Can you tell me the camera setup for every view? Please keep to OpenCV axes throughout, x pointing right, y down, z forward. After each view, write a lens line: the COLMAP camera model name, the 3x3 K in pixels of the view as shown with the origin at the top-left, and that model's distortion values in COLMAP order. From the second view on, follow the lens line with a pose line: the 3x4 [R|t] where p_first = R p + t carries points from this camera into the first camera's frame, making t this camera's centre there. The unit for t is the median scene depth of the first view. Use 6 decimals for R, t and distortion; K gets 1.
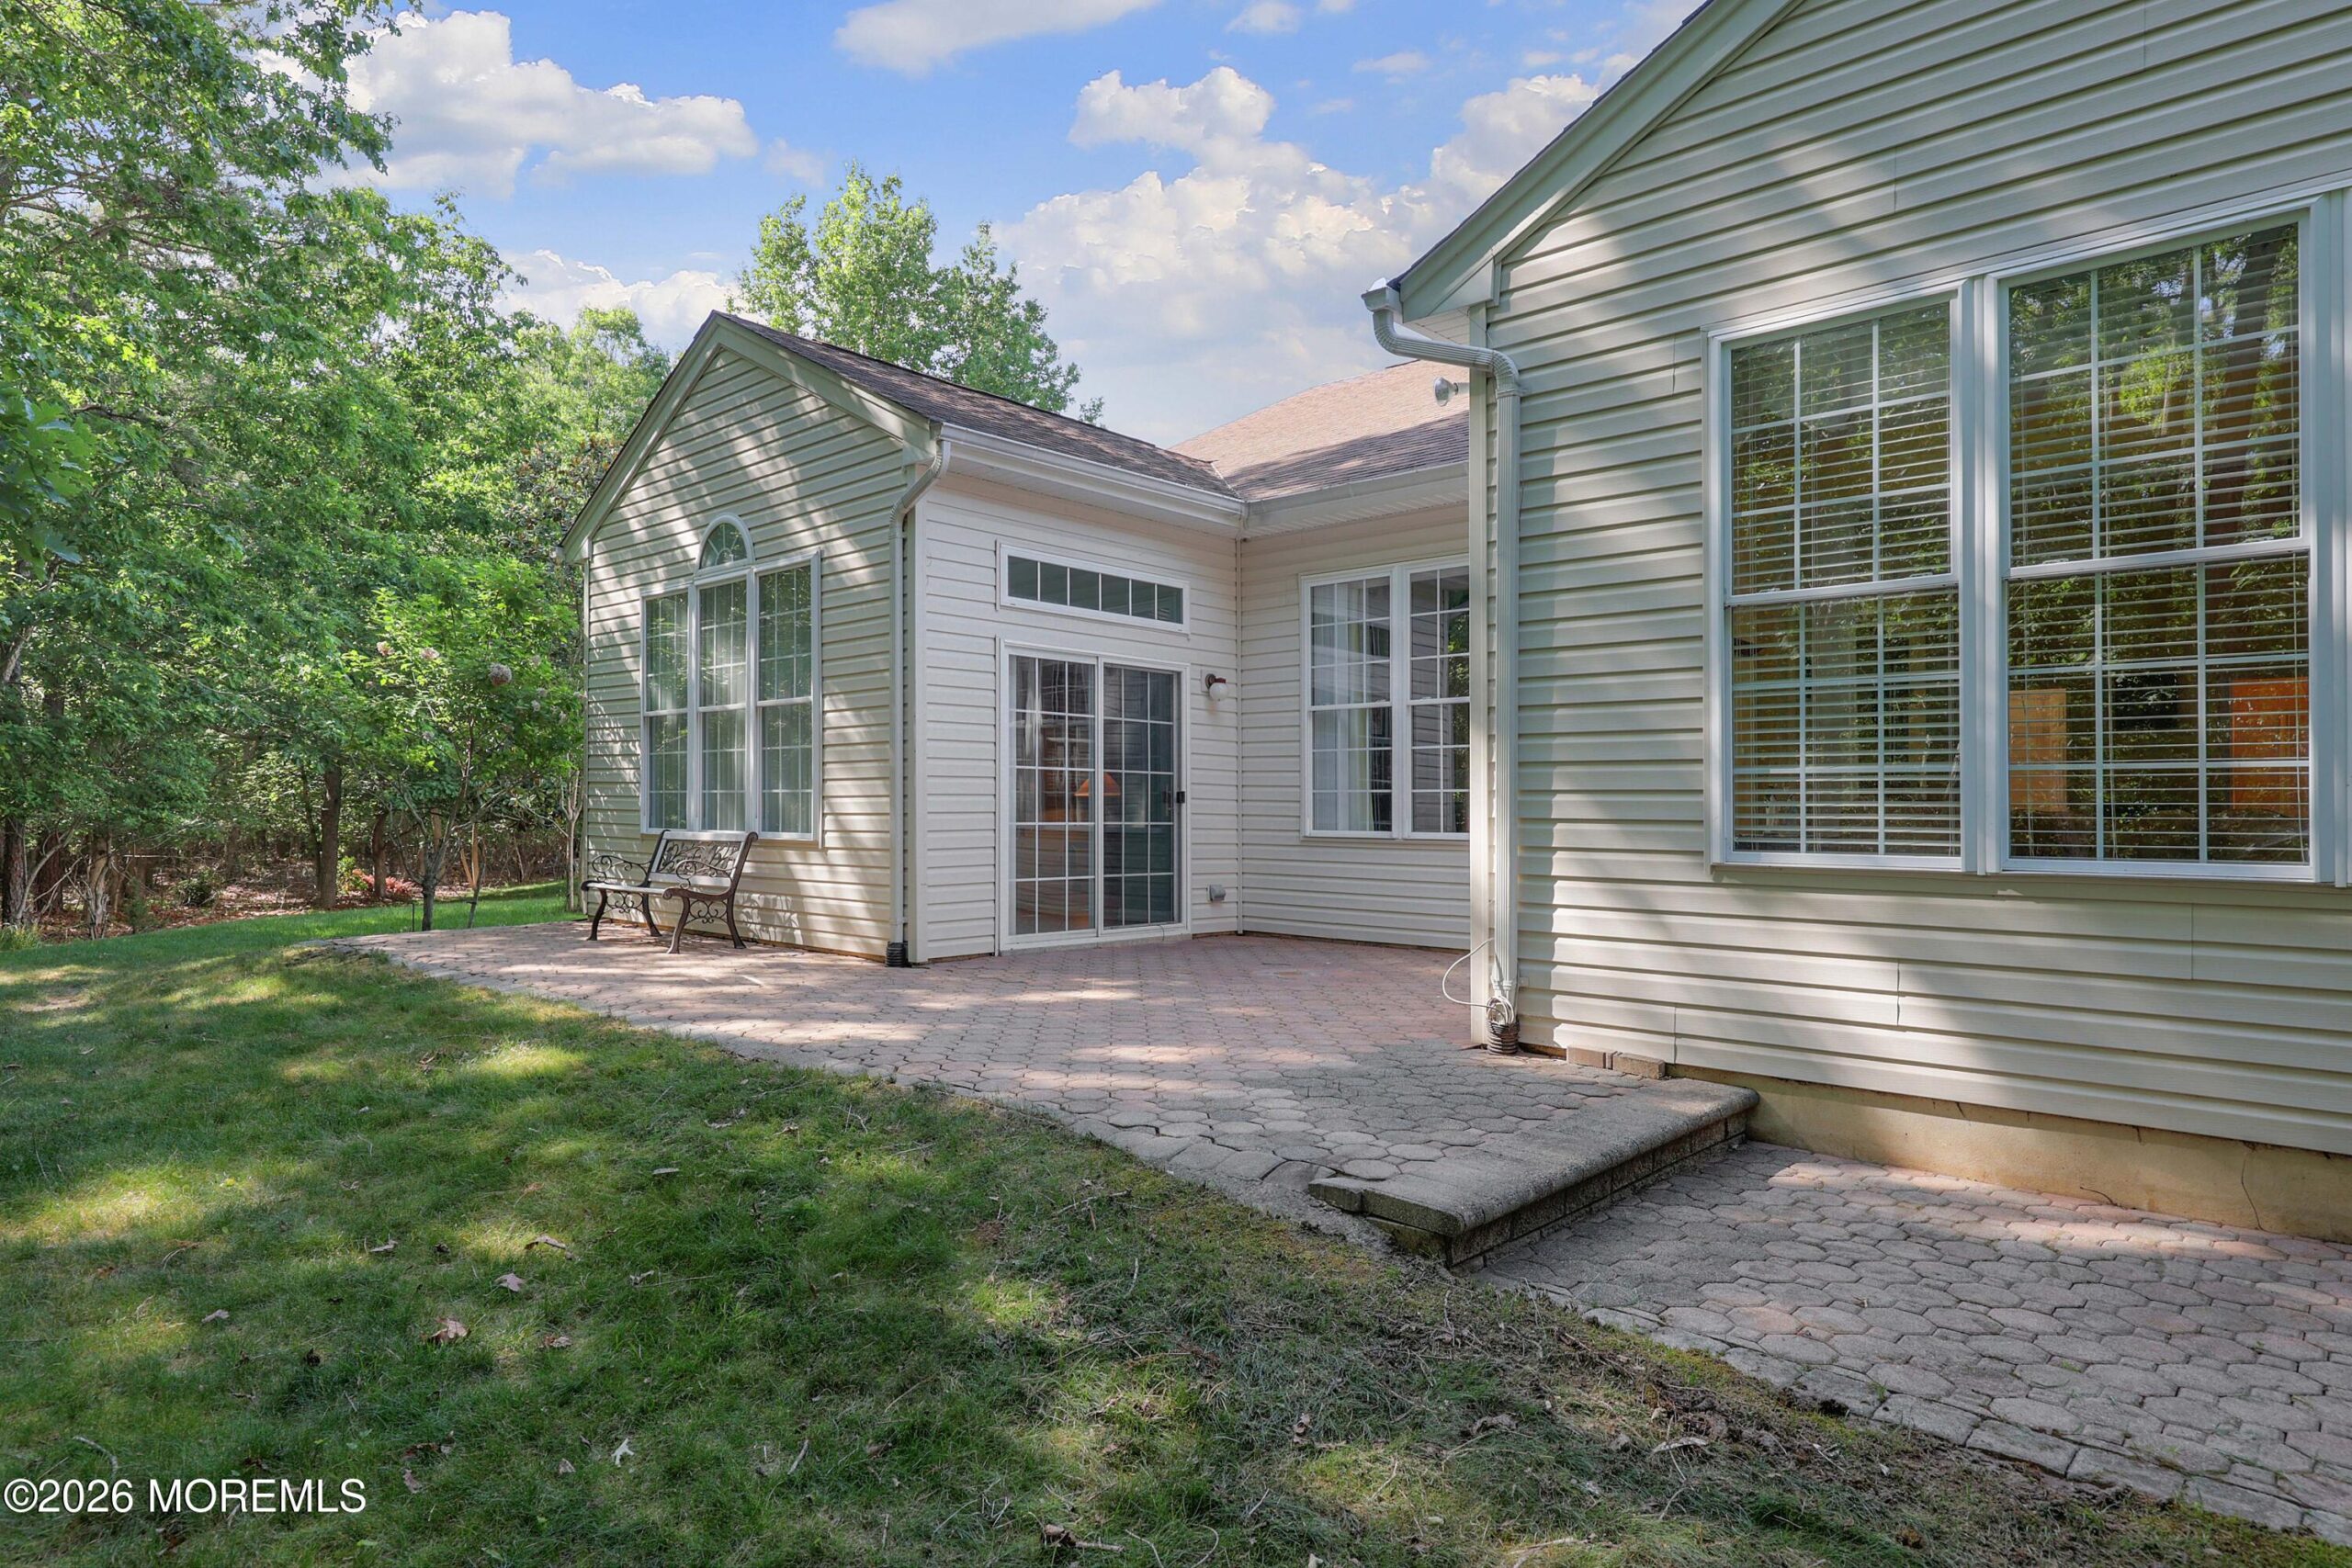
lens RADIAL K [[1349.2, 0, 1166.3], [0, 1349.2, 761.3], [0, 0, 1]] dist [0.000068, 0.000239]
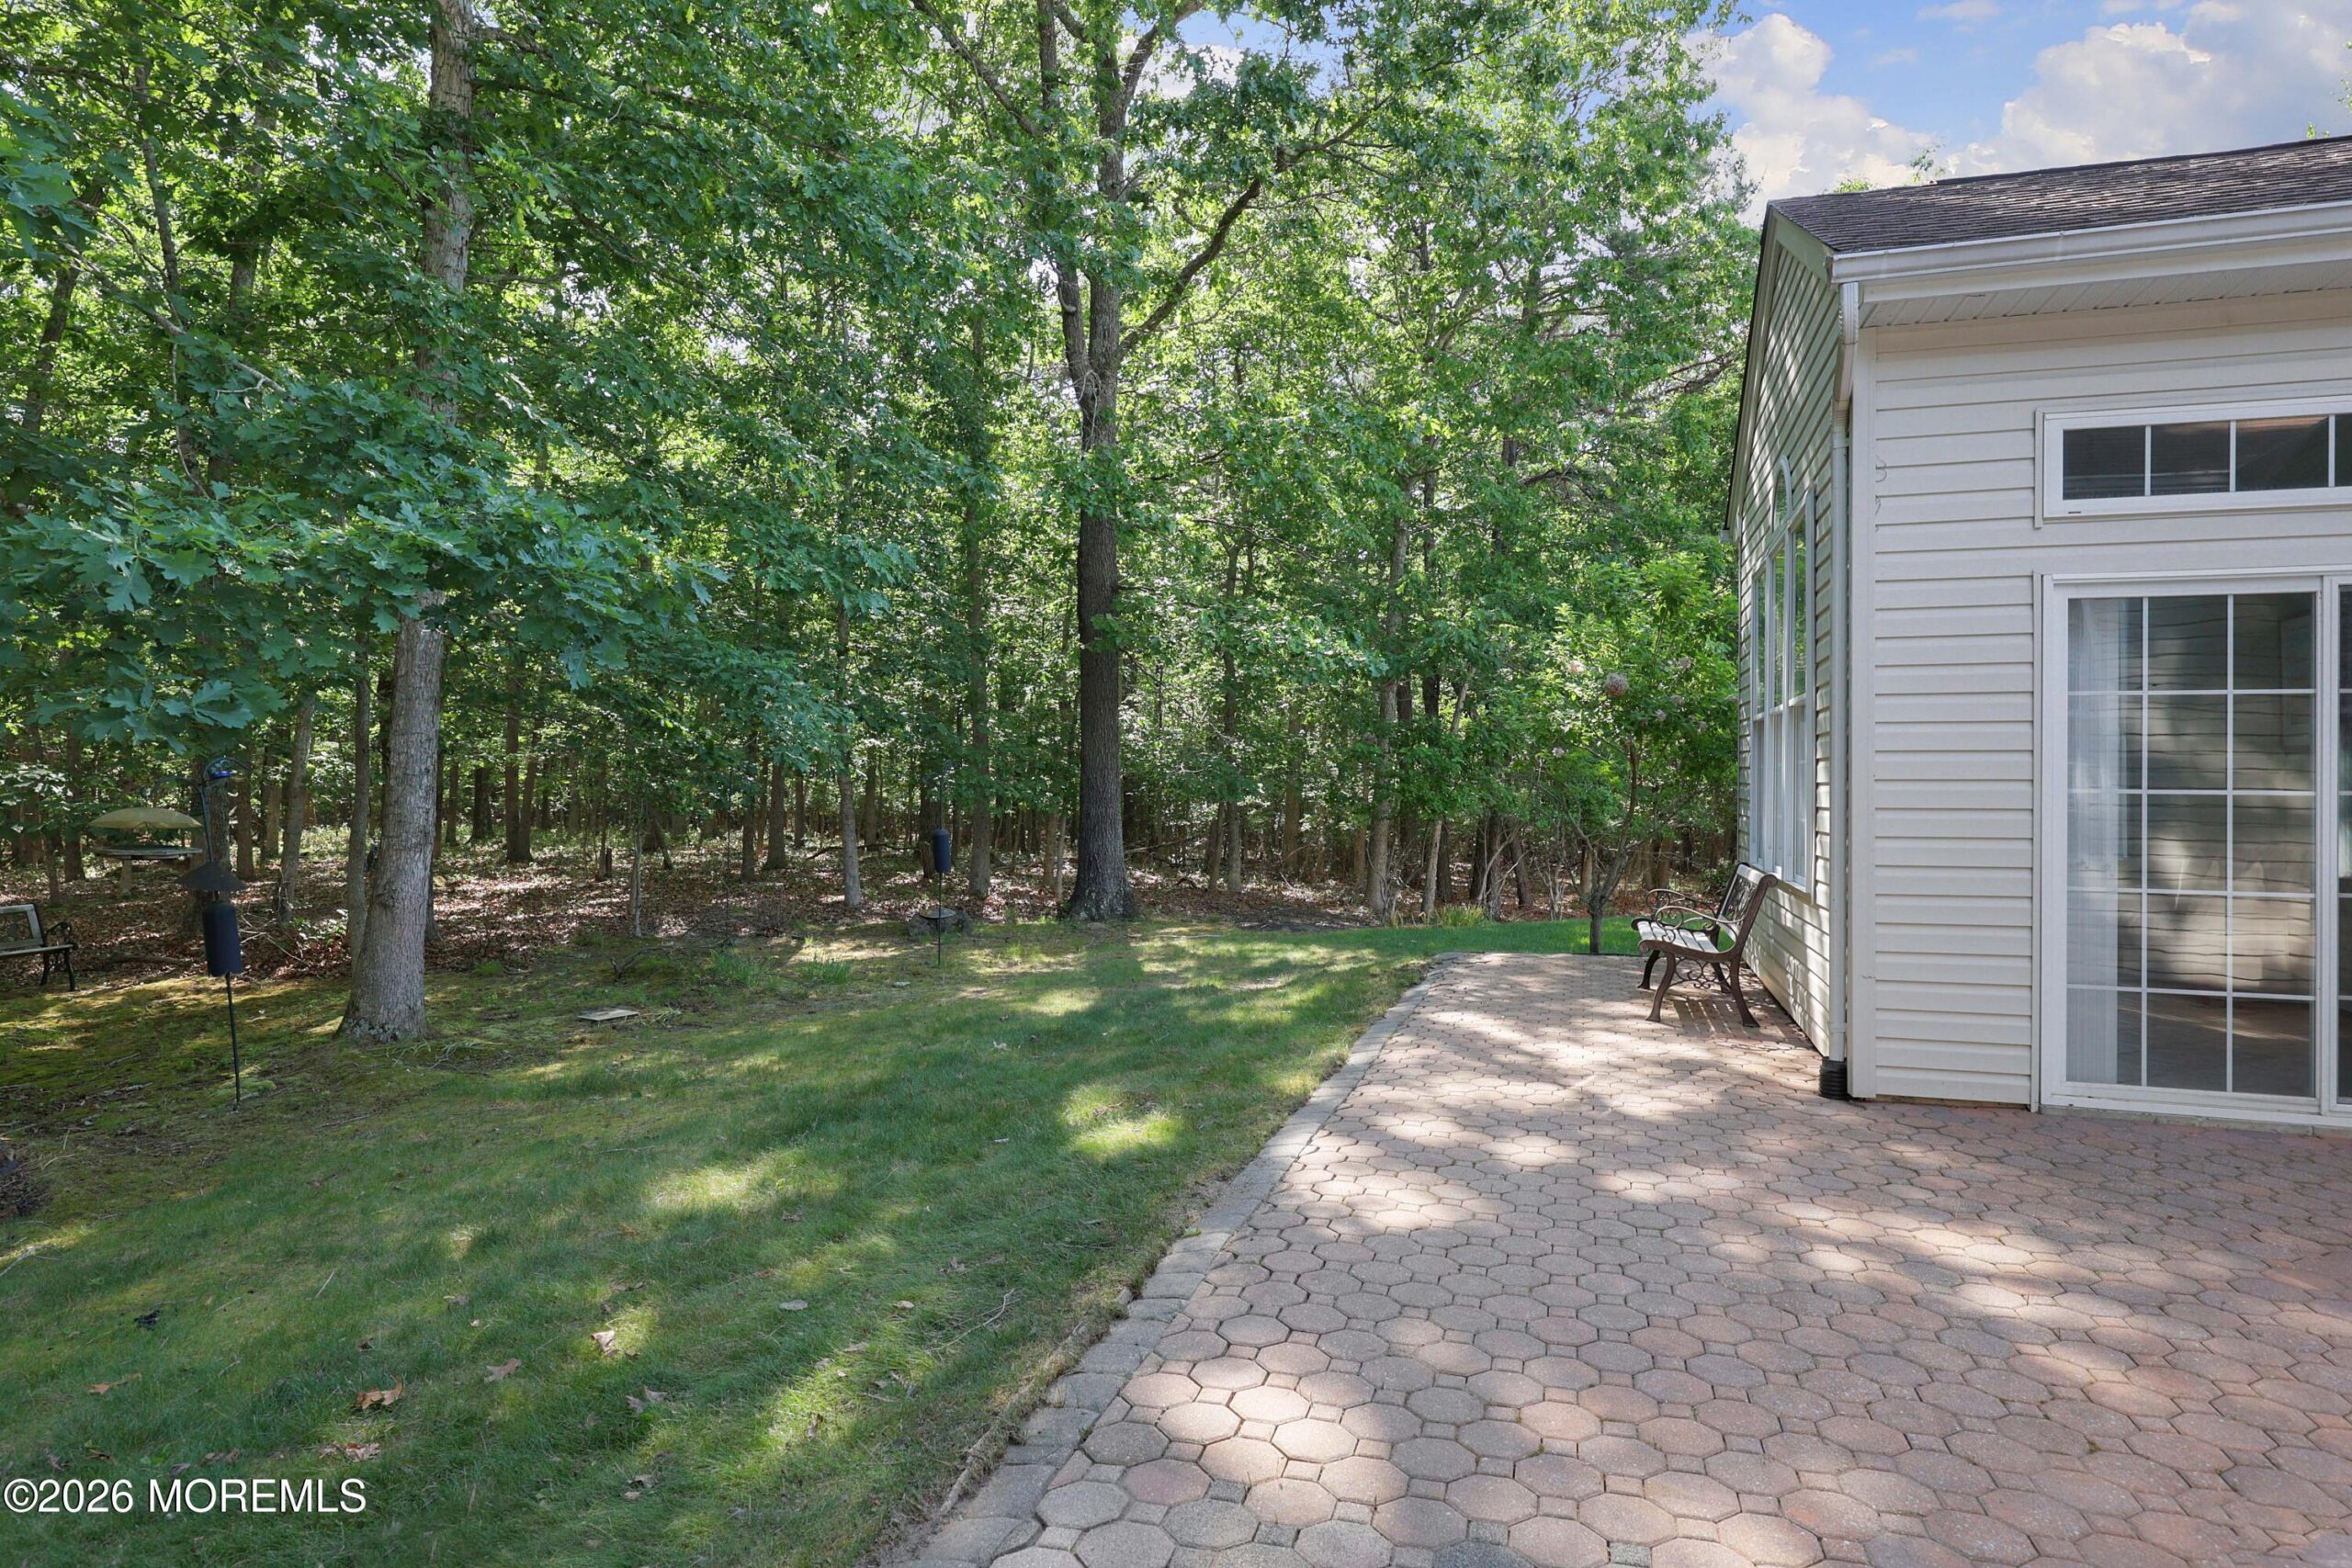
lens RADIAL K [[1349.2, 0, 1172.1], [0, 1349.2, 774.4], [0, 0, 1]] dist [0.000068, 0.000239]
pose [[0.422991, -0.006471, -0.906111, 0.225721], [0.030211, 0.999519, 0.006965, -0.017728], [0.905630, -0.030321, 0.422983, 0.364743]]
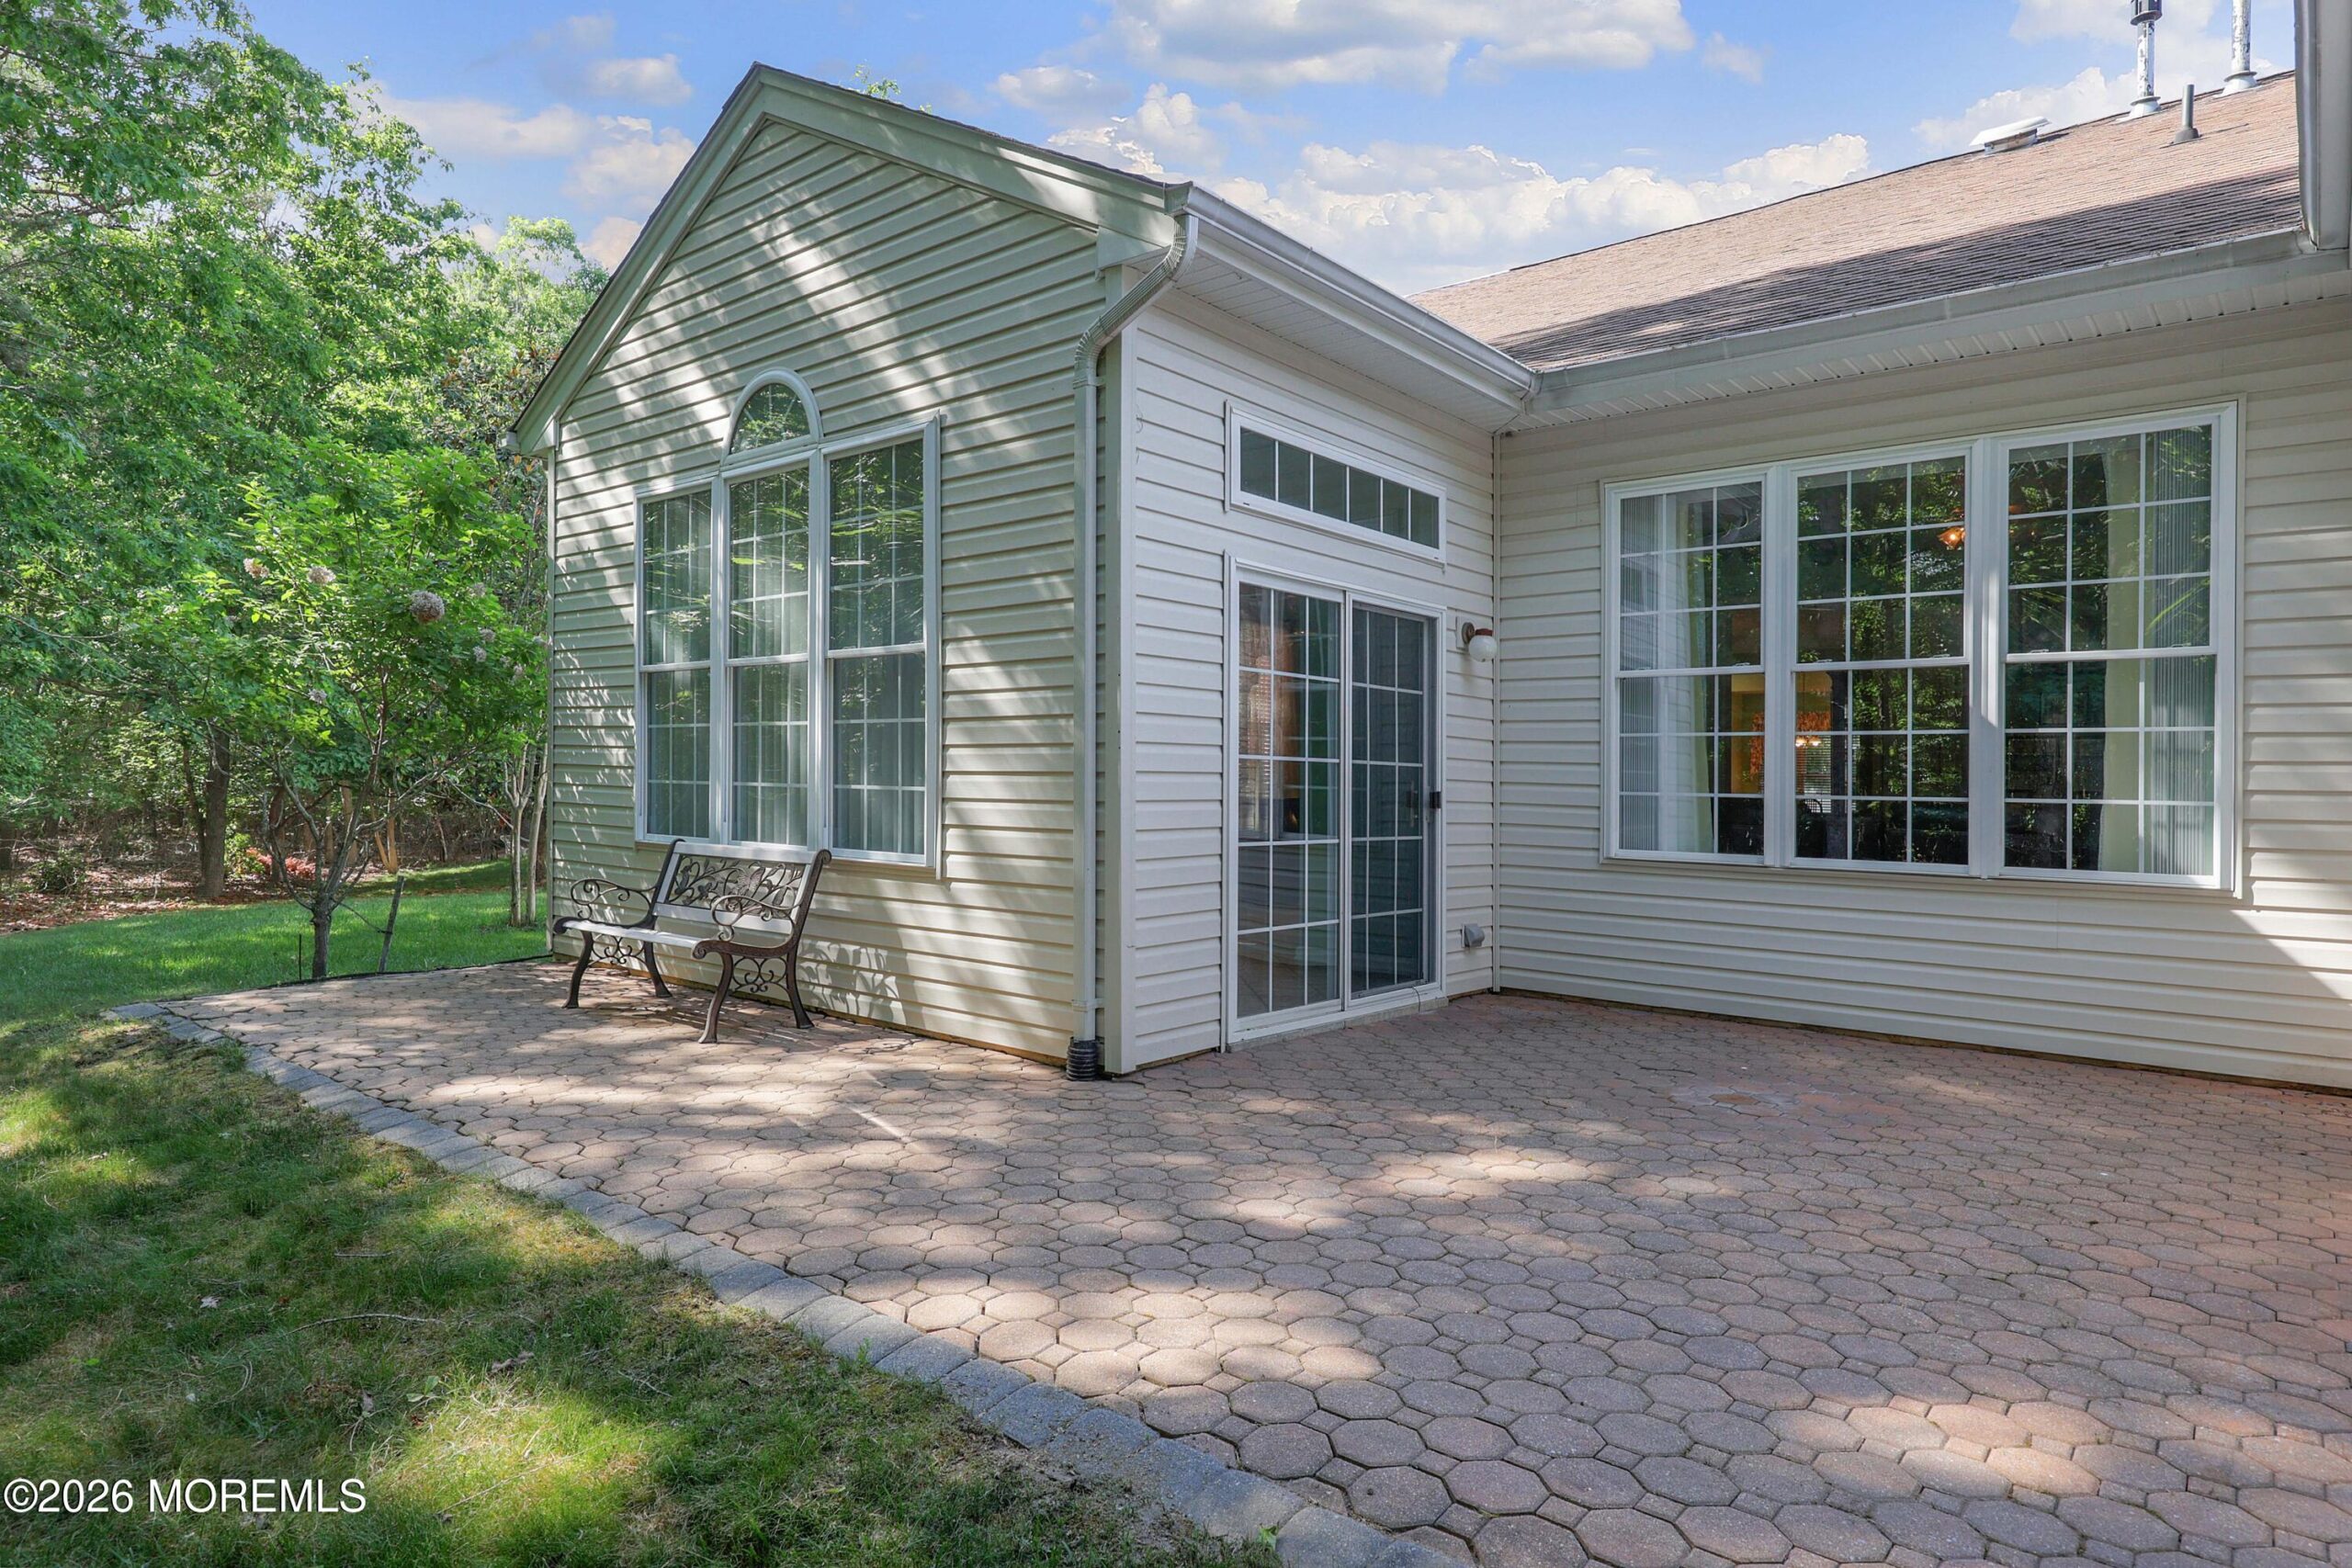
lens RADIAL K [[1349.2, 0, 1159.9], [0, 1349.2, 765.4], [0, 0, 1]] dist [0.000068, 0.000239]
pose [[0.998963, 0.011990, 0.043921, -0.165832], [-0.013077, 0.999613, 0.024534, -0.006400], [-0.043610, -0.025083, 0.998734, 0.325855]]
